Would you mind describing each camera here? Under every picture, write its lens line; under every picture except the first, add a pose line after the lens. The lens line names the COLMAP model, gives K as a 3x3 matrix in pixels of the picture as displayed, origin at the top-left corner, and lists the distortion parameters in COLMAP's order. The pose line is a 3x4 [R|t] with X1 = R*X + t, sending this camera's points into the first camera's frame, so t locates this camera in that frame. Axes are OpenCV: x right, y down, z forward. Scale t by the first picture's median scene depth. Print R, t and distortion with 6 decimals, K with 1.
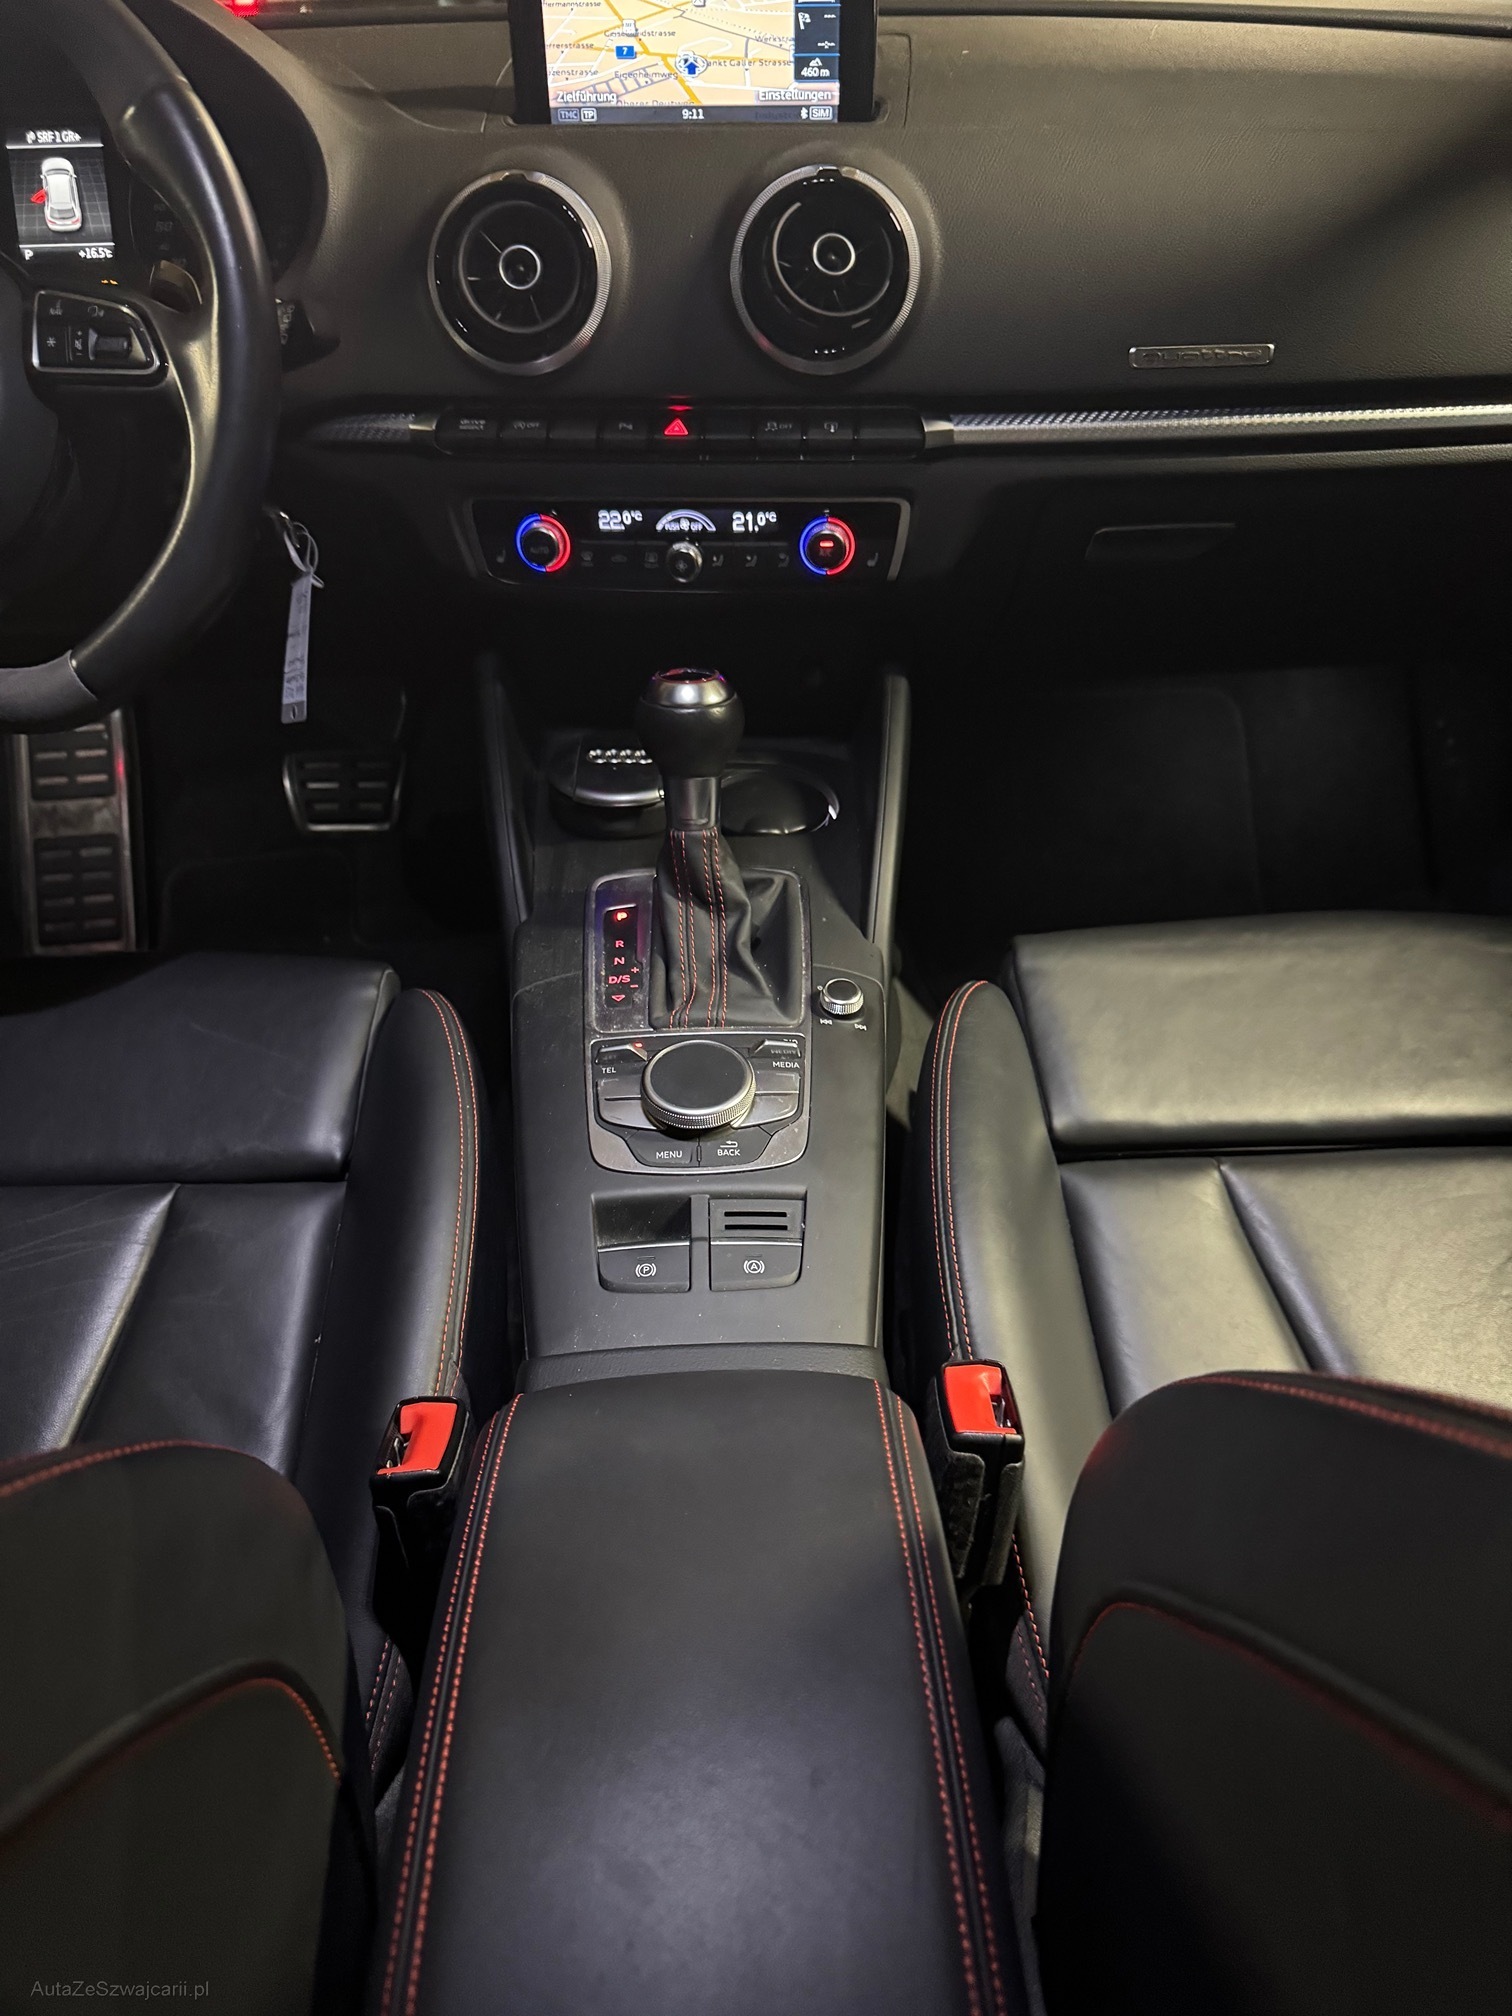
lens RADIAL K [[1428.5, 0, 744.3], [0, 1428.5, 1000.2], [0, 0, 1]] dist [0.055887, -0.070897]
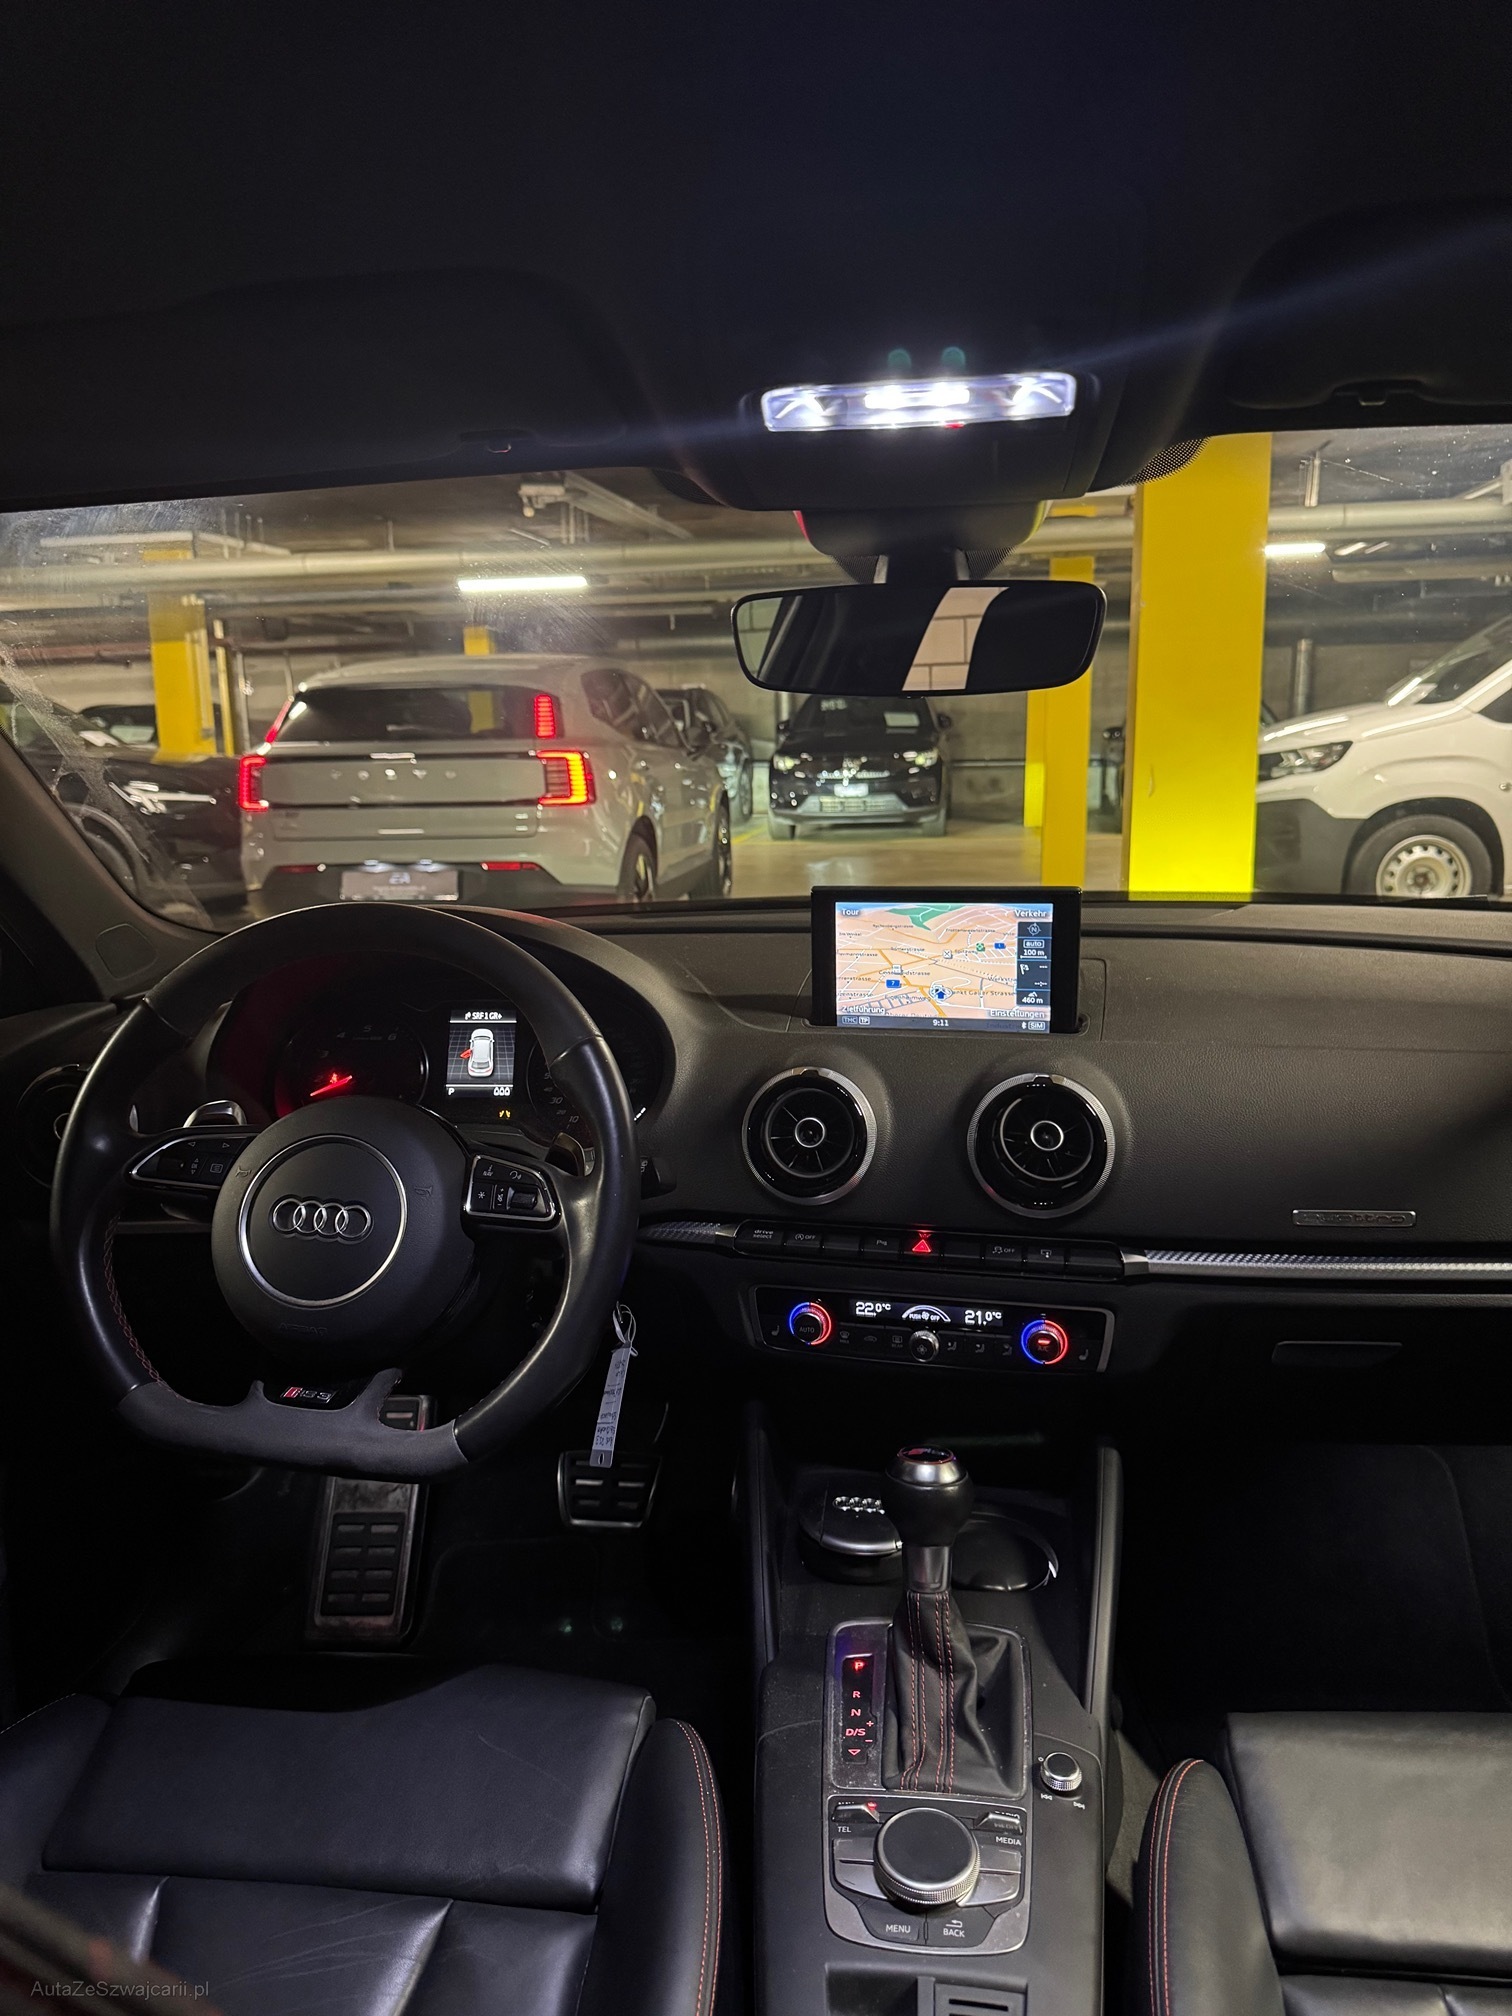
lens RADIAL K [[1428.5, 0, 746.7], [0, 1428.5, 1004.8], [0, 0, 1]] dist [0.055887, -0.070897]
pose [[0.988046, 0.020749, -0.152755, -0.011563], [-0.082967, 0.906724, -0.413482, -0.055261], [0.129927, 0.421213, 0.897607, -0.250639]]
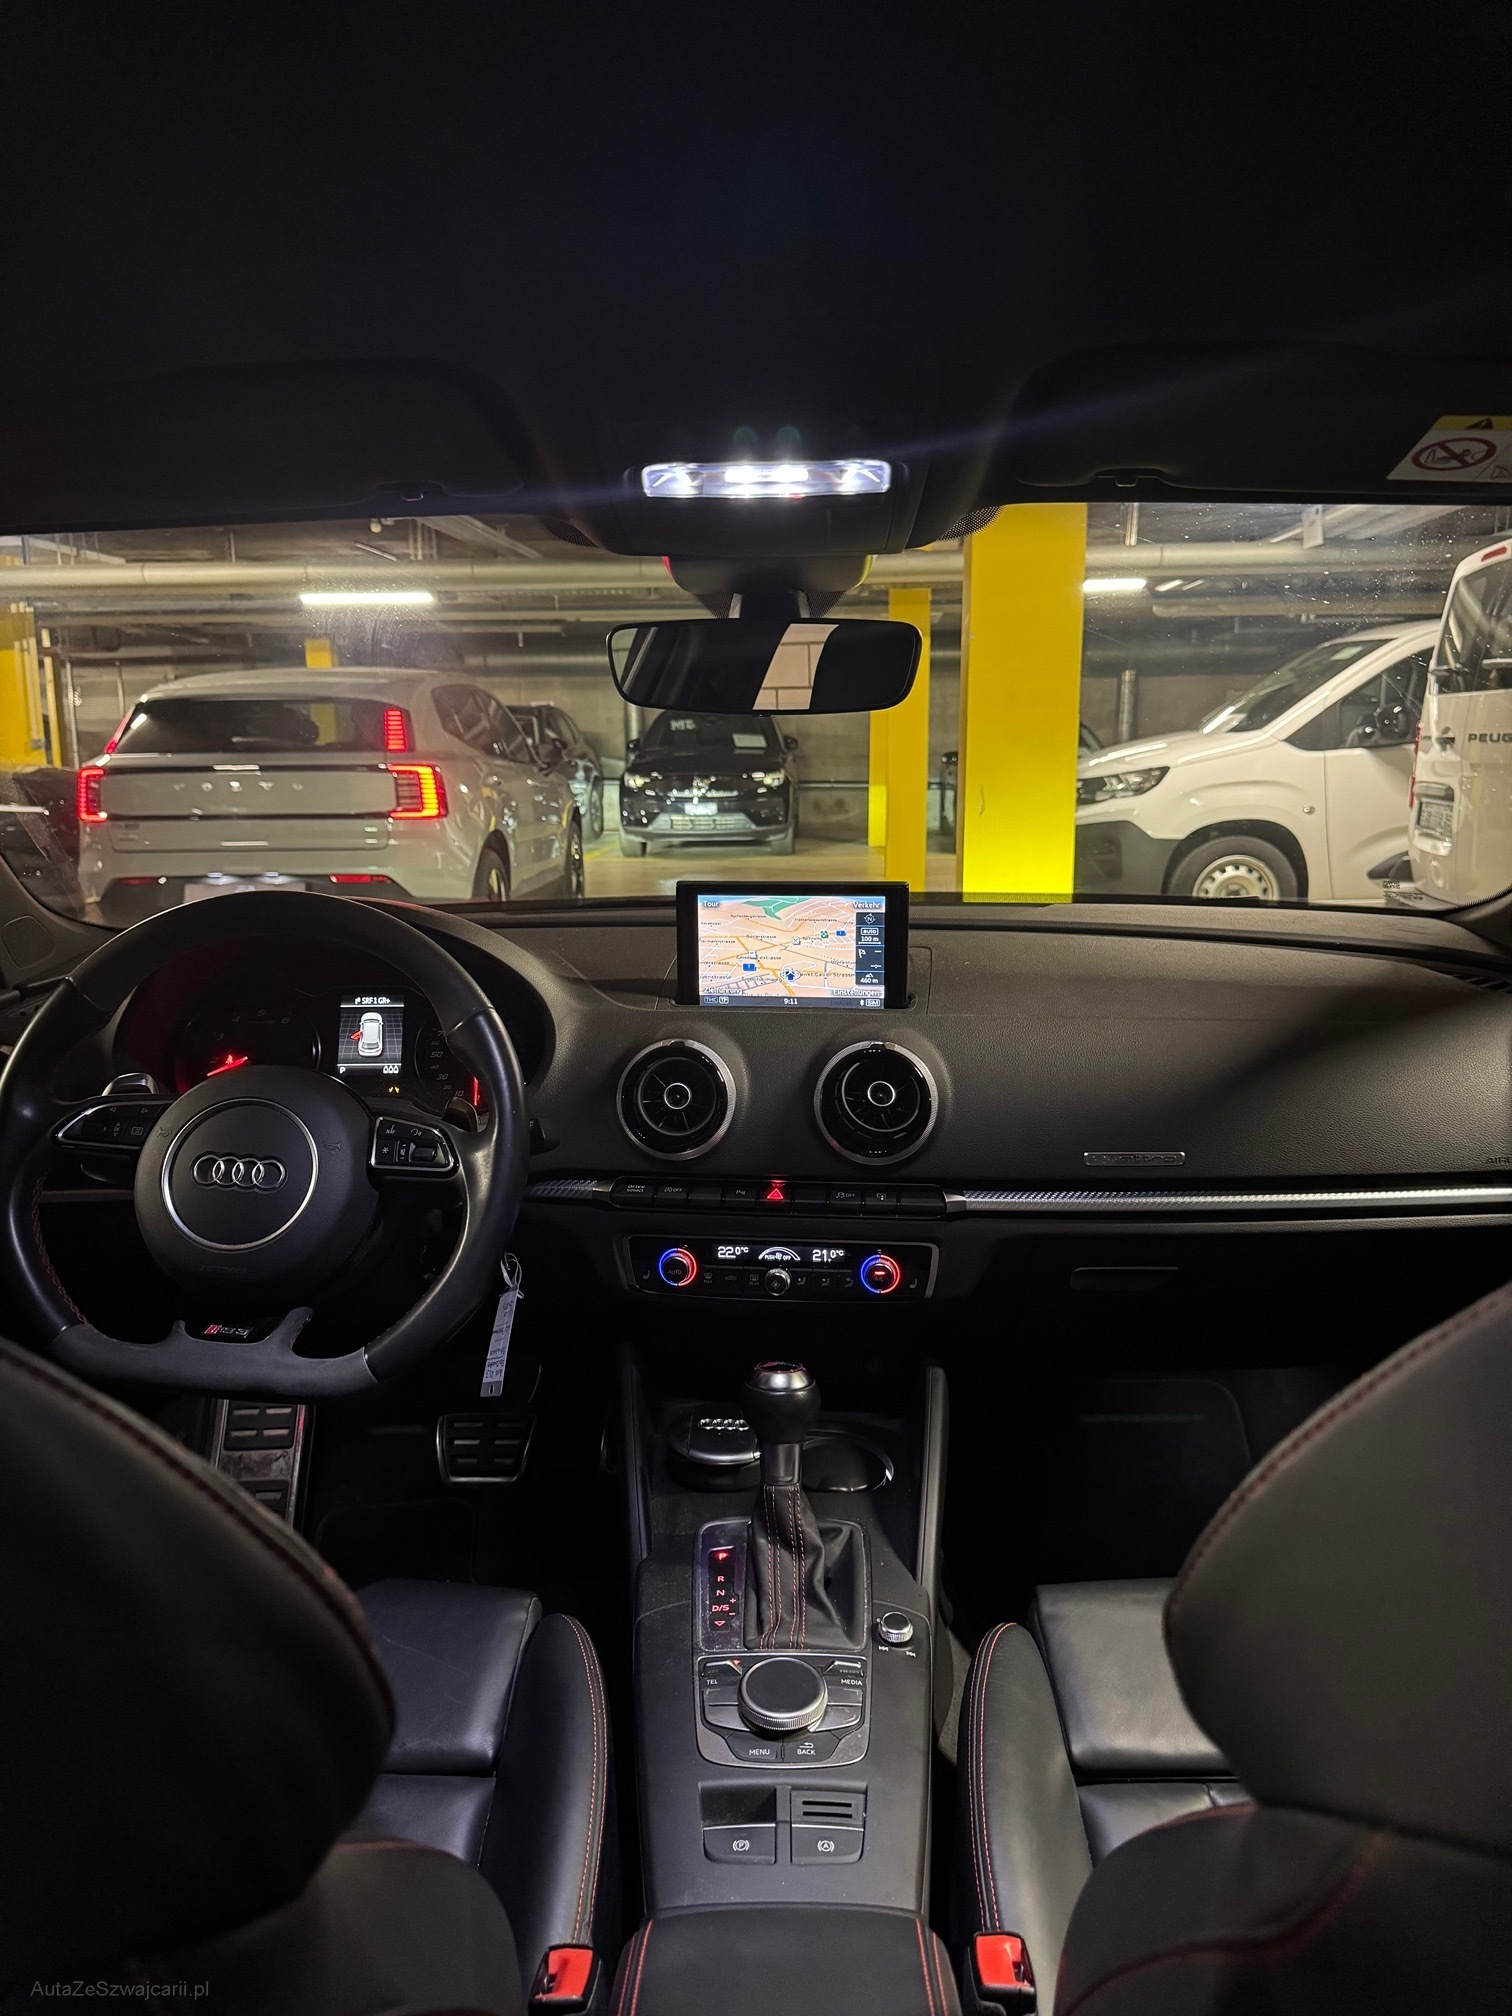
lens RADIAL K [[1428.5, 0, 750.7], [0, 1428.5, 992.3], [0, 0, 1]] dist [0.055887, -0.070897]
pose [[0.998864, 0.012176, -0.046076, -0.007902], [-0.031208, 0.897802, -0.439293, 0.055940], [0.036018, 0.440231, 0.897162, -0.392845]]
